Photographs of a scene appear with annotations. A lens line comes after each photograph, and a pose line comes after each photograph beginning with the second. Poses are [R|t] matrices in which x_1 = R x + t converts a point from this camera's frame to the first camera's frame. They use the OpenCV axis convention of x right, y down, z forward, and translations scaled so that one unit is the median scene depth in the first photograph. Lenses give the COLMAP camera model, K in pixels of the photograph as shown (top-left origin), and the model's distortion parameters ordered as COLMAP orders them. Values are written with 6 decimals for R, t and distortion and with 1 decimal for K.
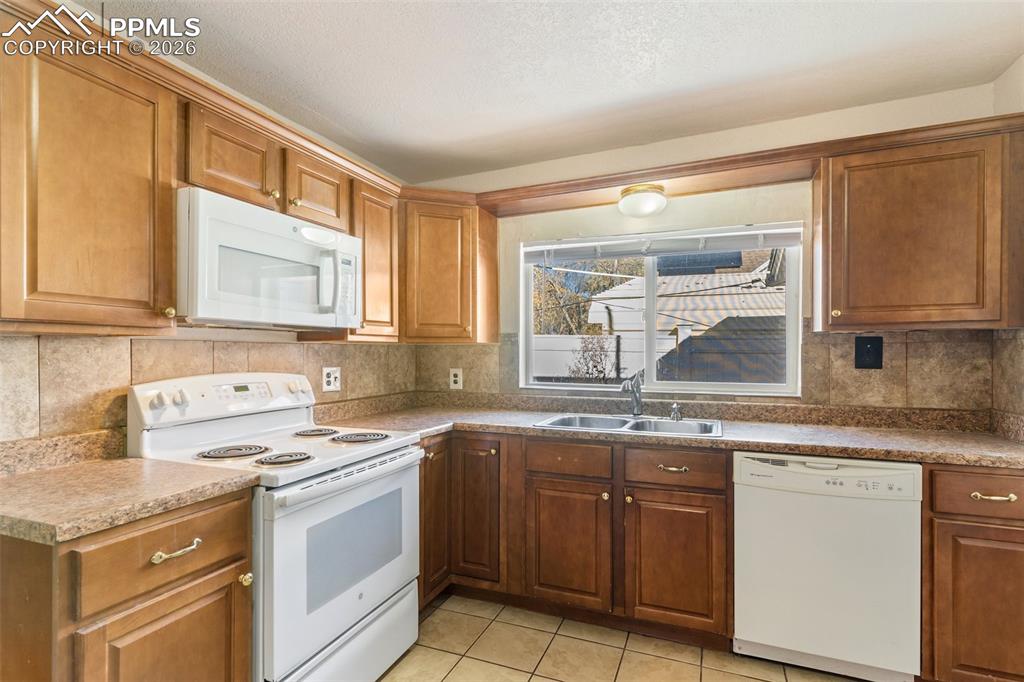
lens RADIAL K [[500.8, 0, 511.6], [0, 500.8, 359.7], [0, 0, 1]] dist [0.000034, -0.000253]
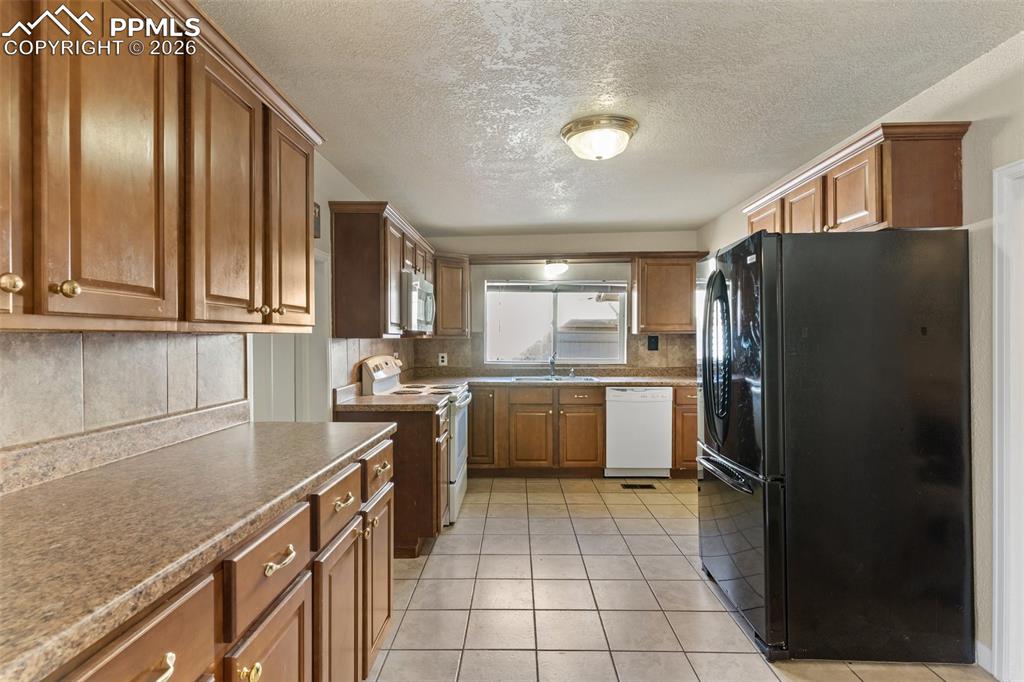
lens RADIAL K [[500.8, 0, 511.6], [0, 500.8, 359.7], [0, 0, 1]] dist [0.000034, -0.000253]
pose [[0.930092, -0.016789, 0.366943, -0.700439], [0.006179, 0.999529, 0.030069, -0.011909], [-0.367275, -0.025700, 0.929757, -0.853204]]
